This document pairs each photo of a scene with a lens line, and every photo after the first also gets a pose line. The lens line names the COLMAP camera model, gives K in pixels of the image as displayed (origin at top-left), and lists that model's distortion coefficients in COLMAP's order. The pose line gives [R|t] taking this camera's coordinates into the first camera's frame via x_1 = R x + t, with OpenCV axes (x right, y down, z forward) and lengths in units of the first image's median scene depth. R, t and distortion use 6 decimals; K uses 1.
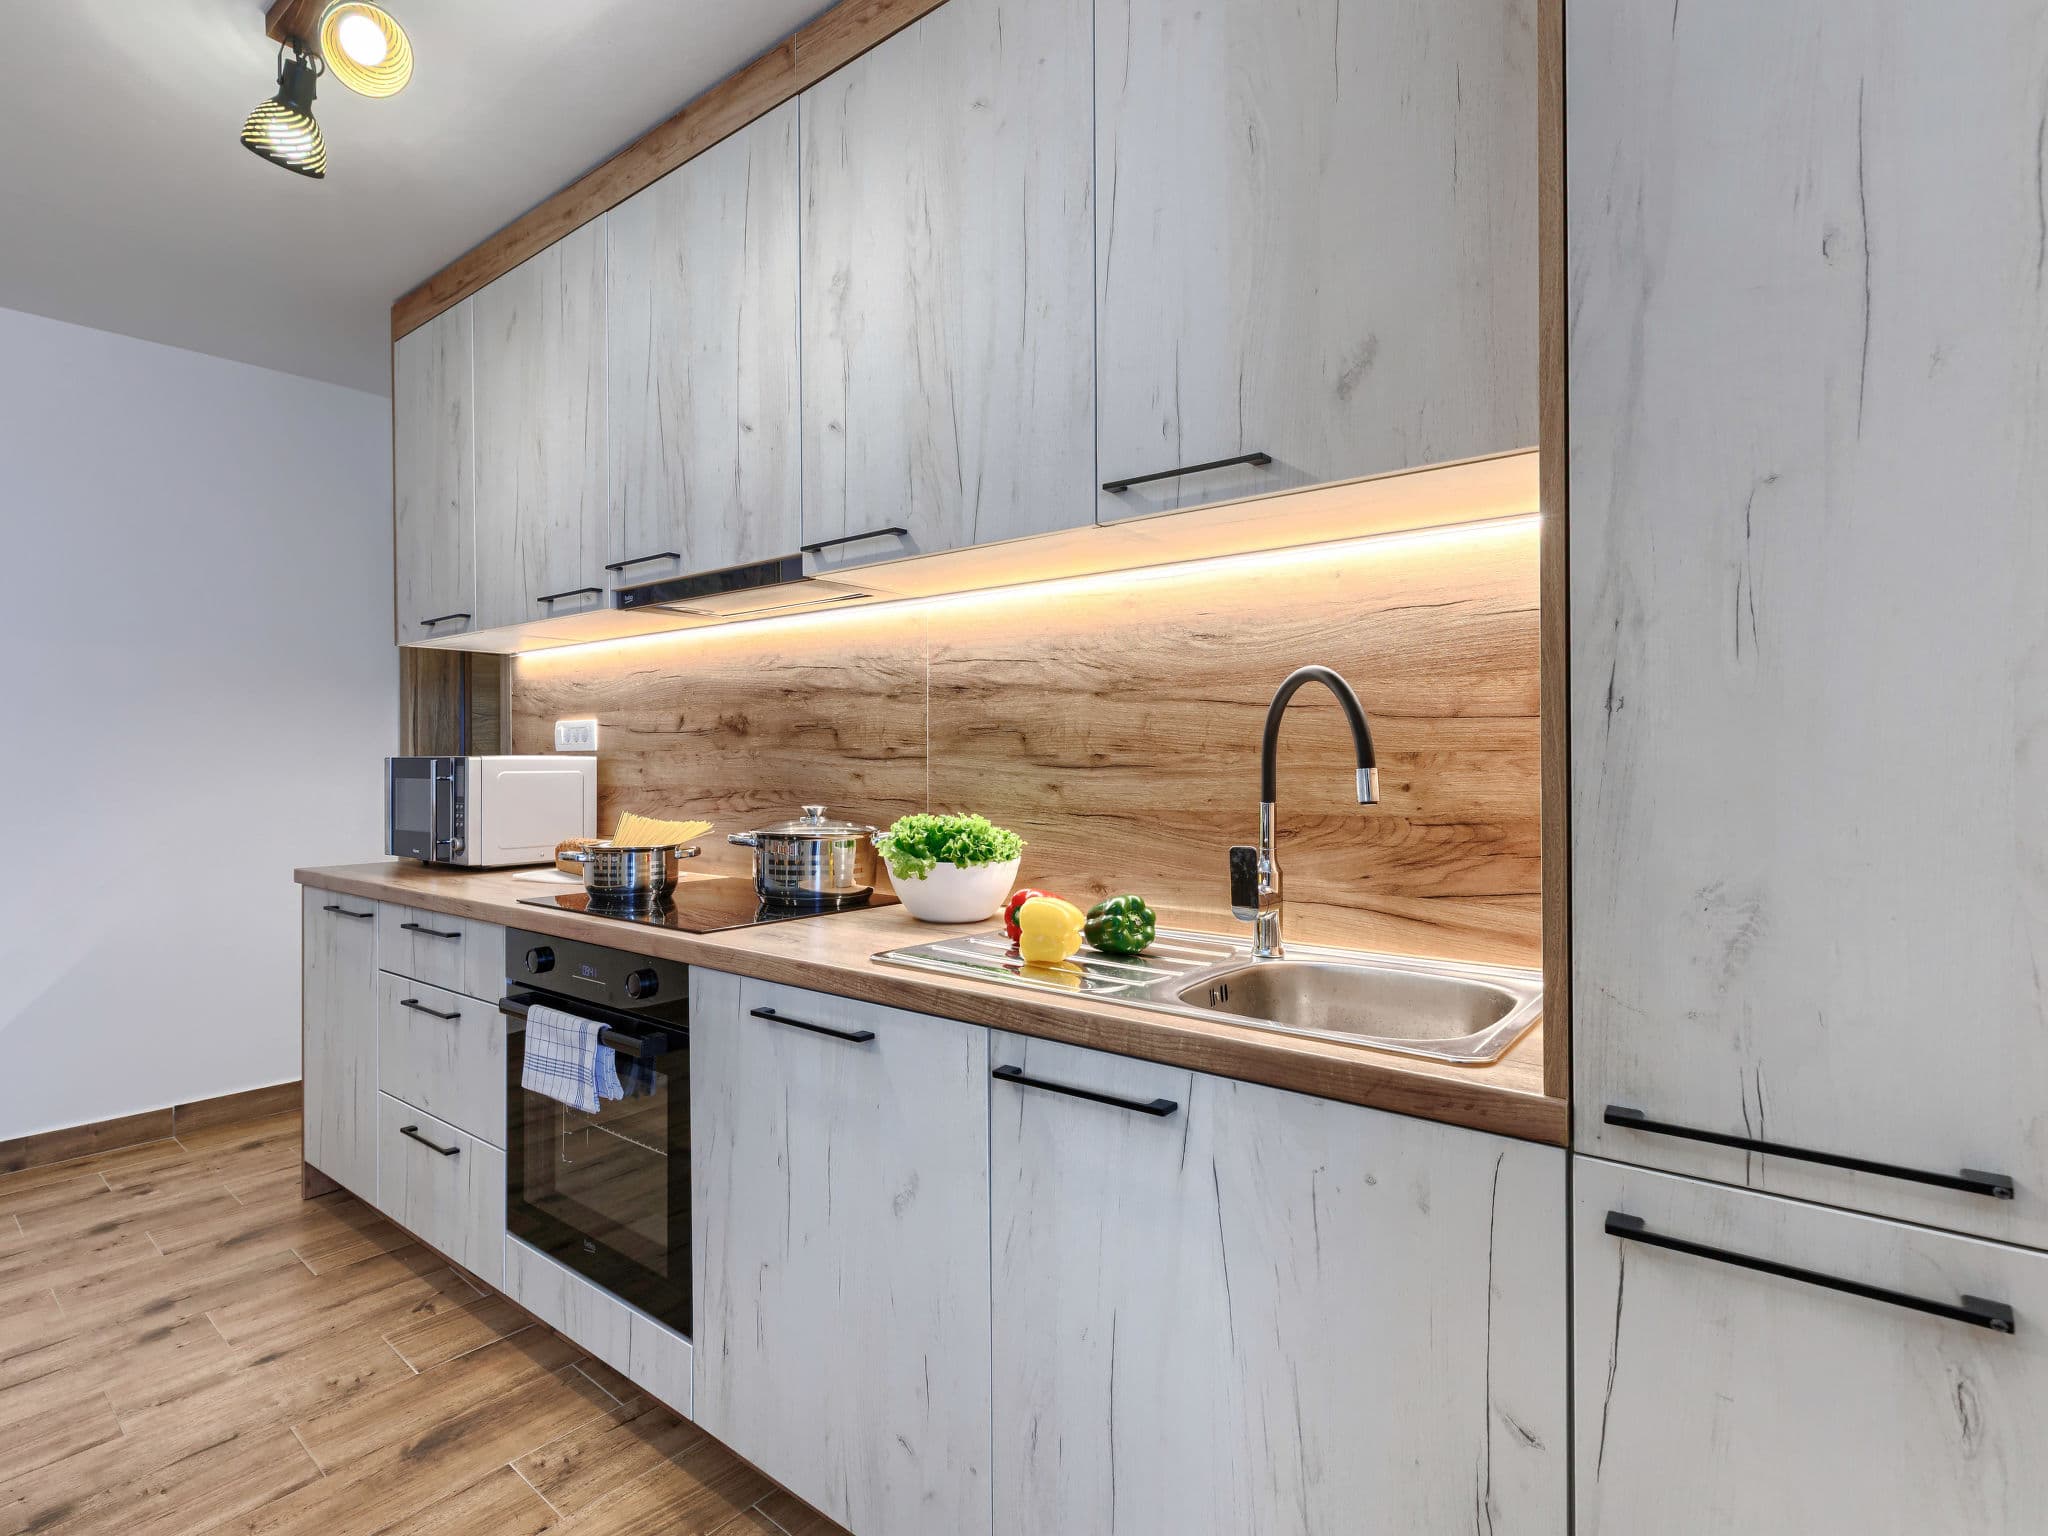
lens RADIAL K [[1031.7, 0, 971.2], [0, 1031.7, 776.5], [0, 0, 1]] dist [0.002102, -0.001627]
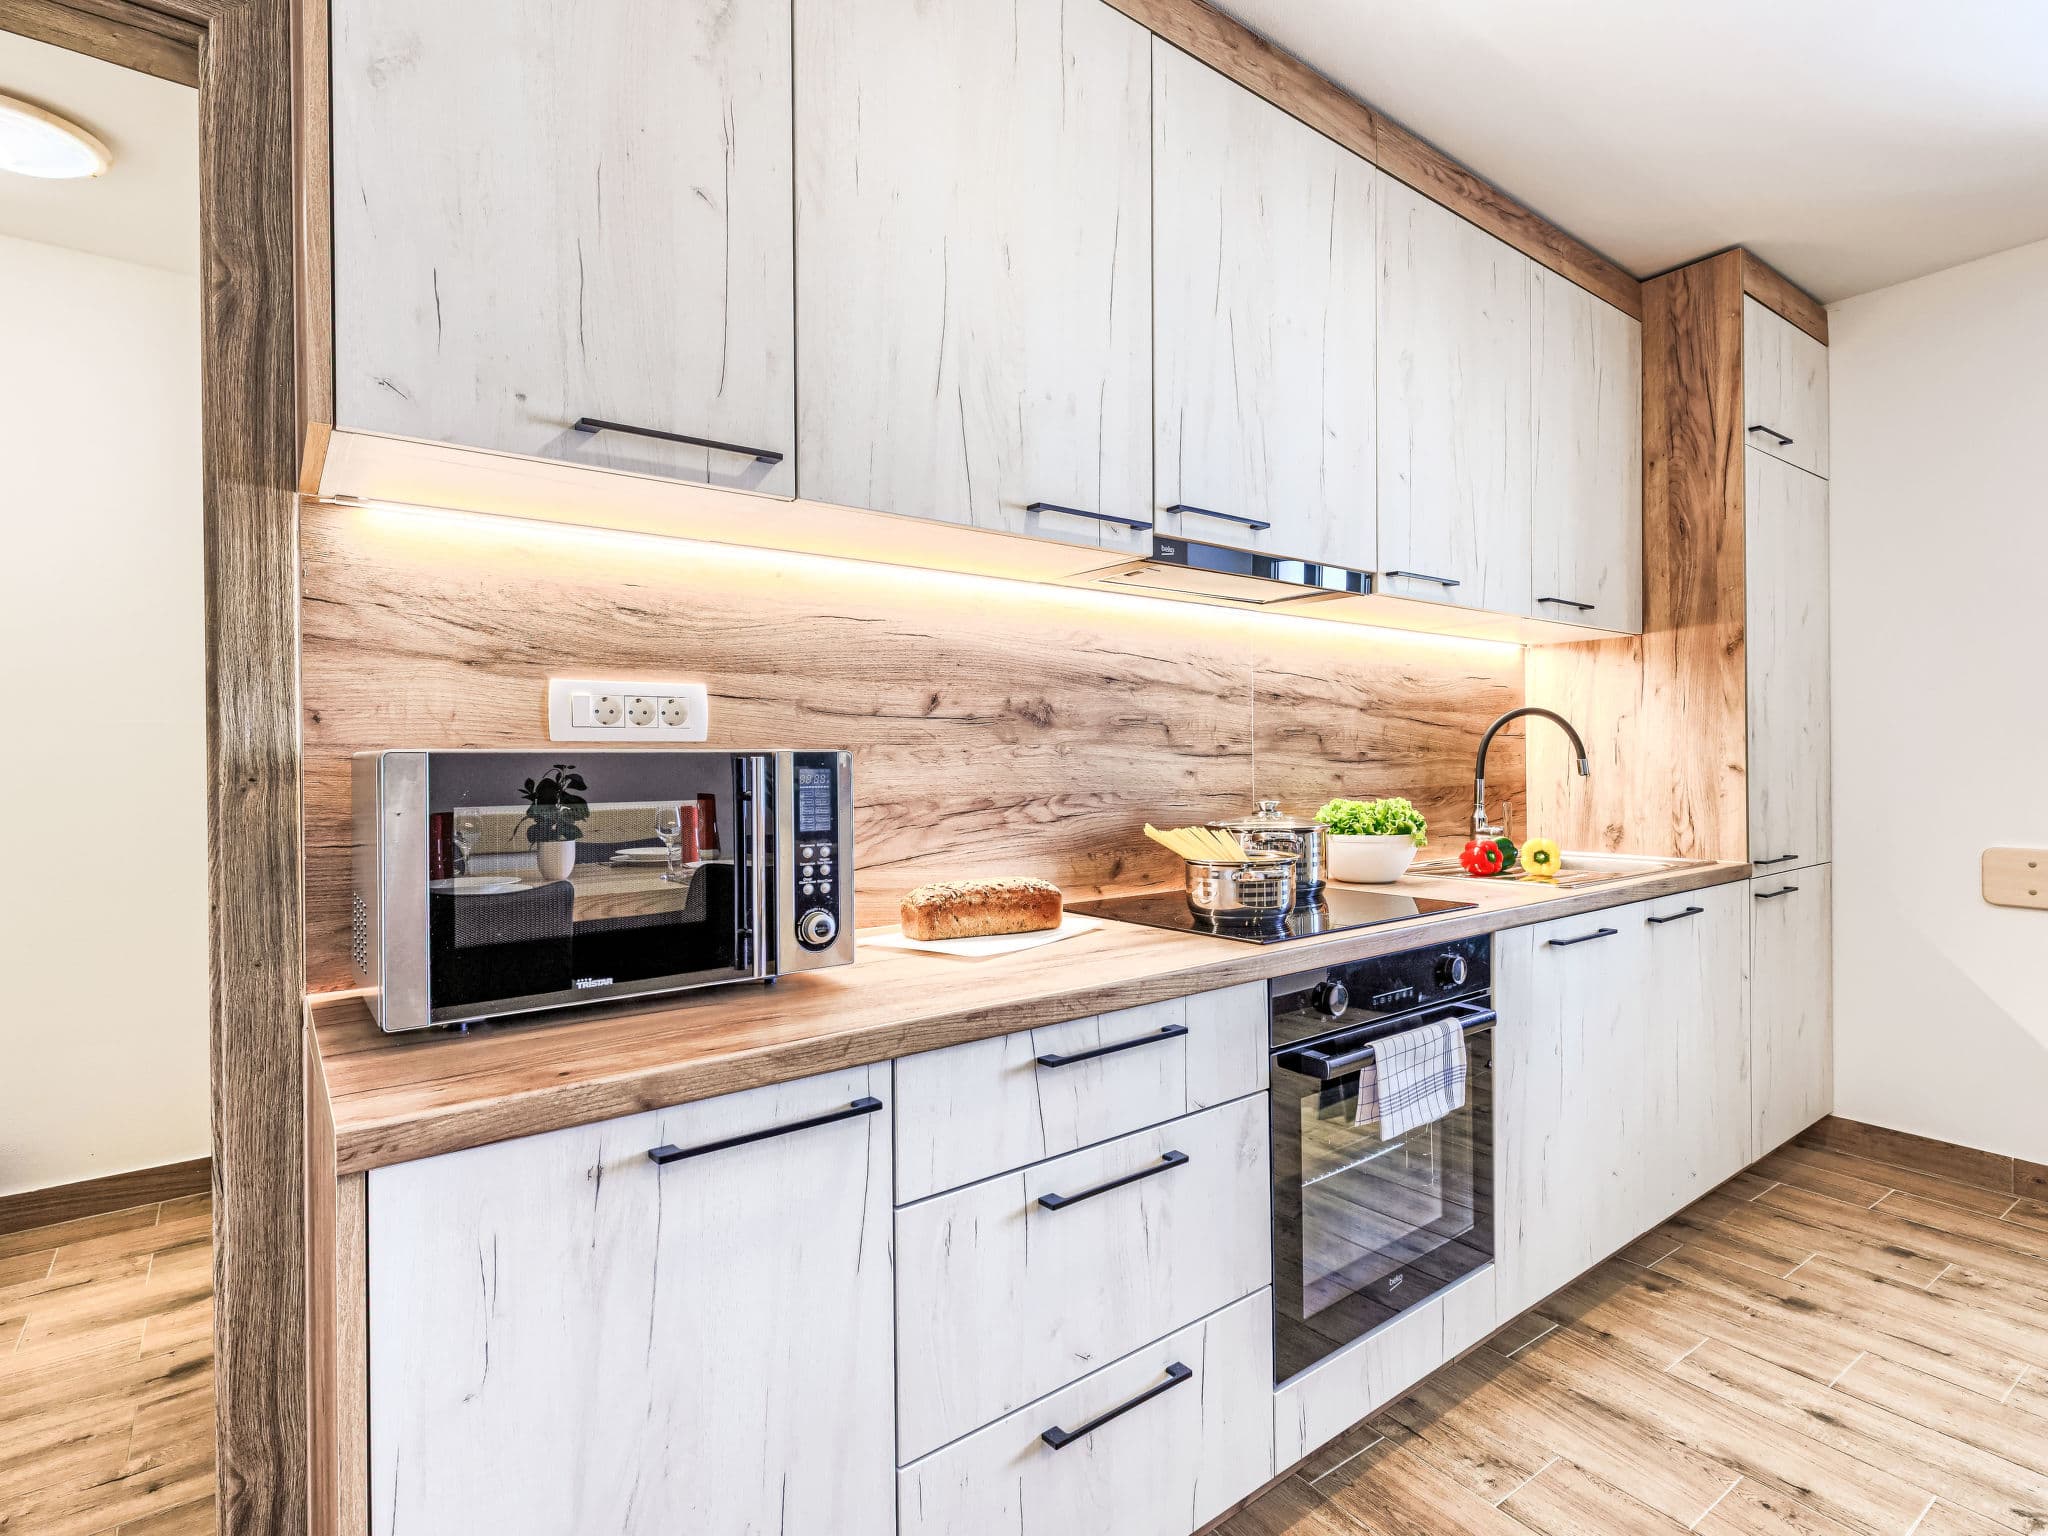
lens RADIAL K [[1047.9, 0, 1070.8], [0, 1047.9, 765.8], [0, 0, 1]] dist [0.008606, -0.002975]
pose [[0.196333, -0.014415, 0.980431, -1.208675], [0.013671, 0.999835, 0.011963, -0.022748], [-0.980442, 0.011055, 0.196498, 0.982563]]
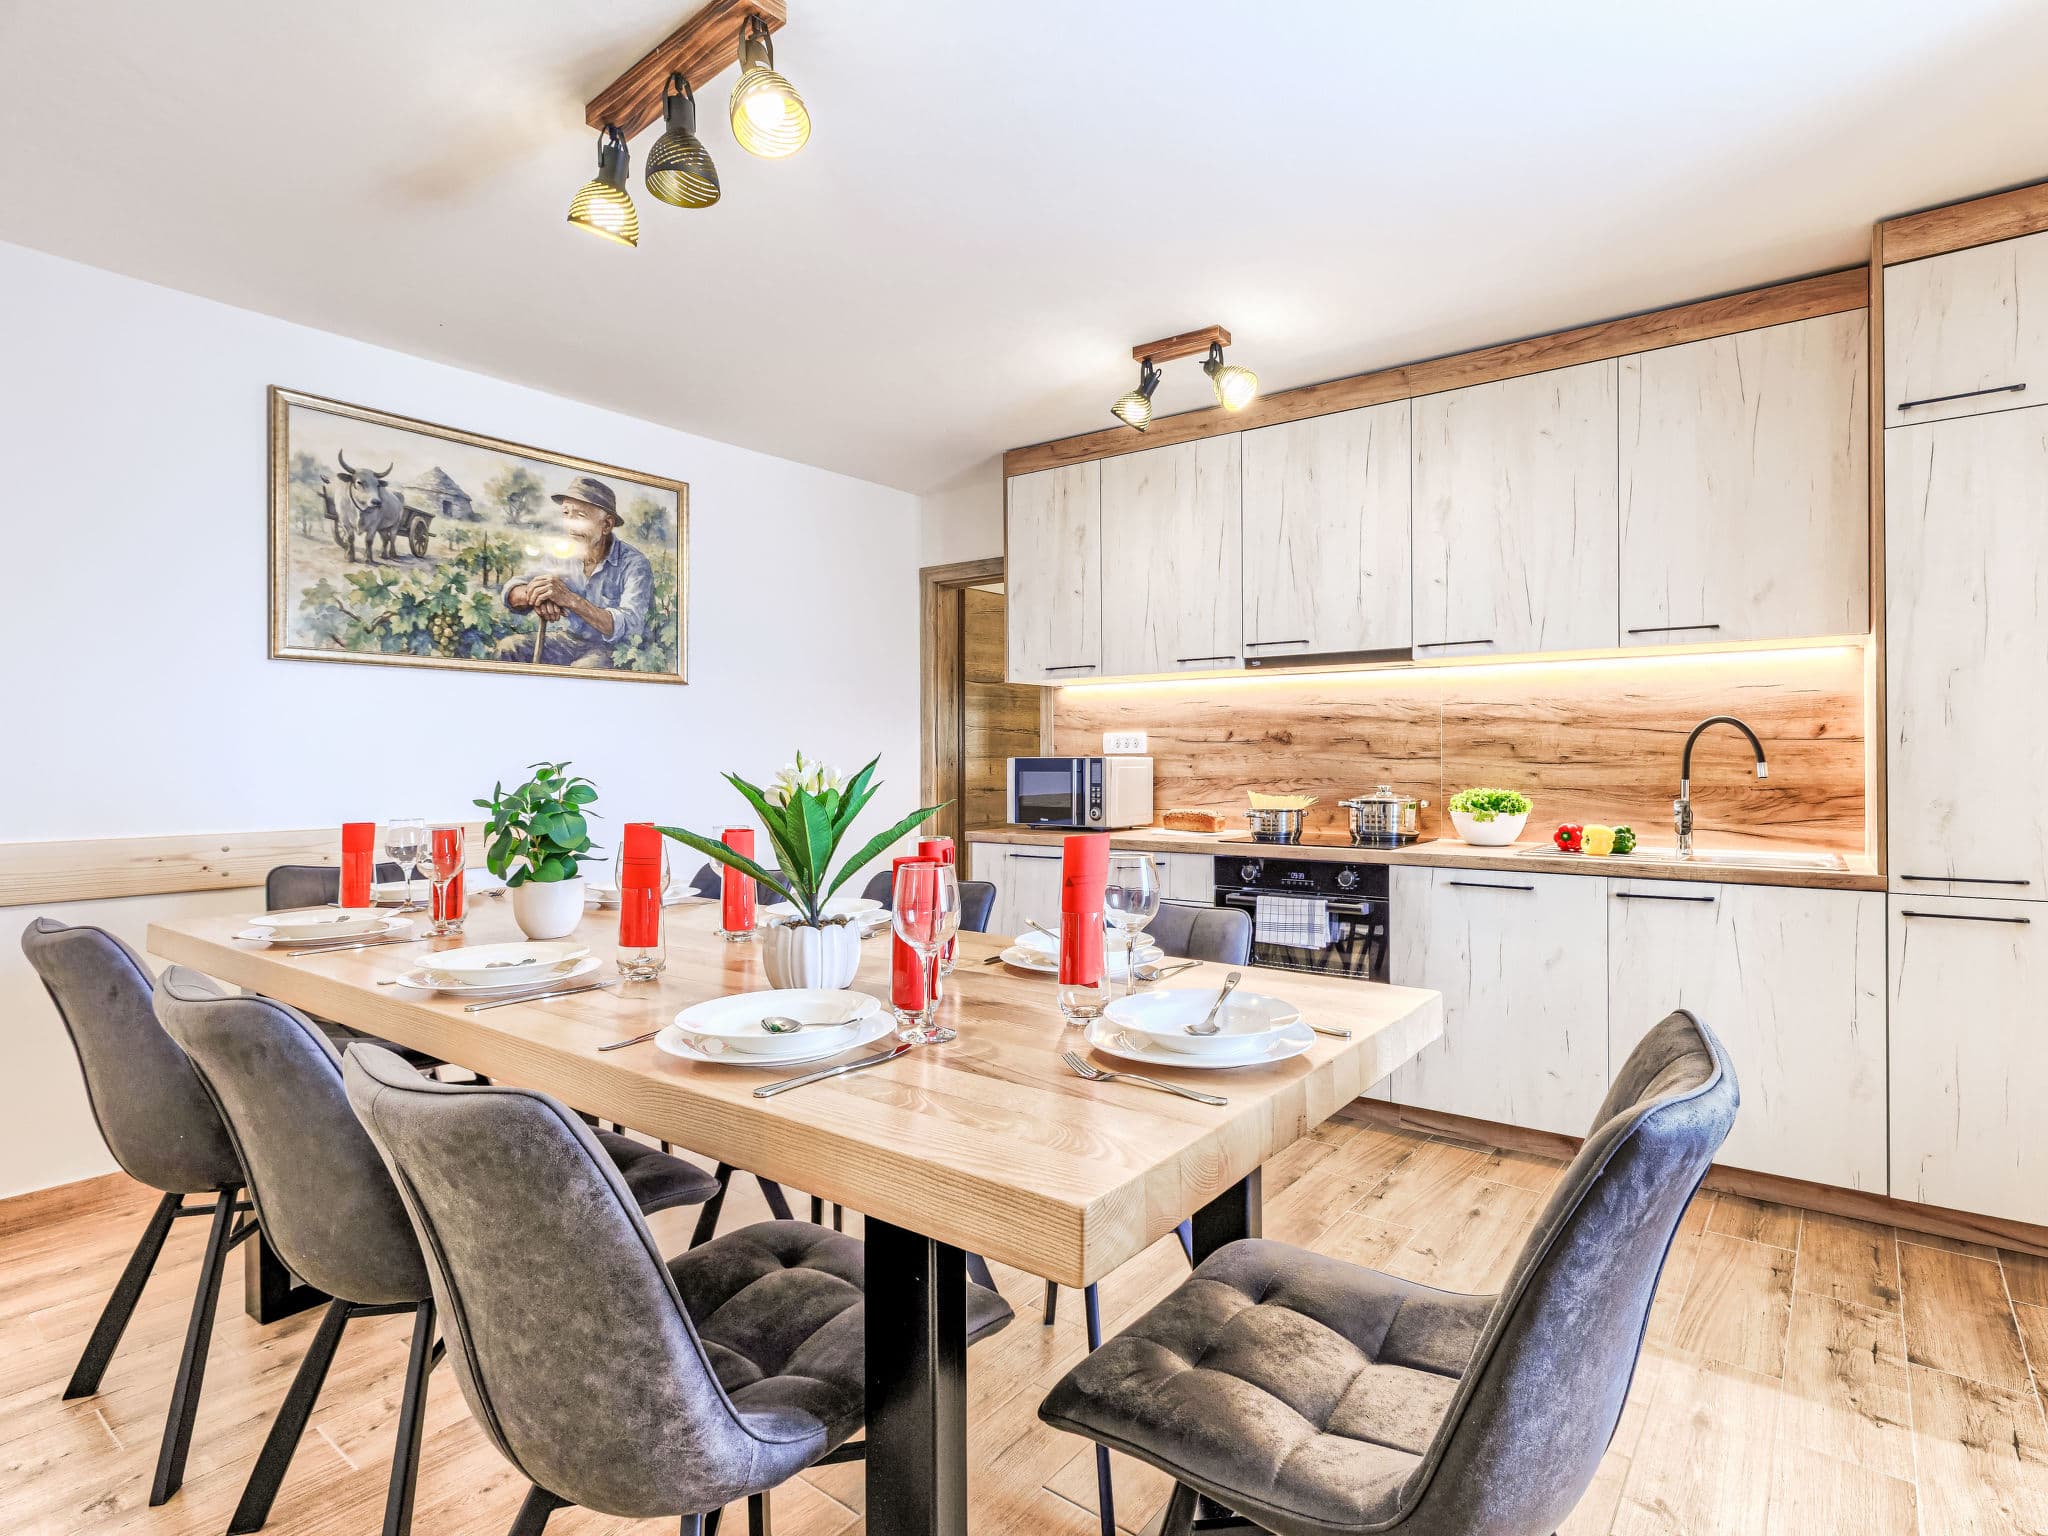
lens RADIAL K [[1020.3, 0, 1131.0], [0, 1020.3, 780.7], [0, 0, 1]] dist [0.001522, 0.000443]
pose [[0.993853, -0.003894, 0.110640, -0.767890], [0.003289, 0.999979, 0.005644, 0.008738], [-0.110660, -0.005245, 0.993844, -0.672549]]
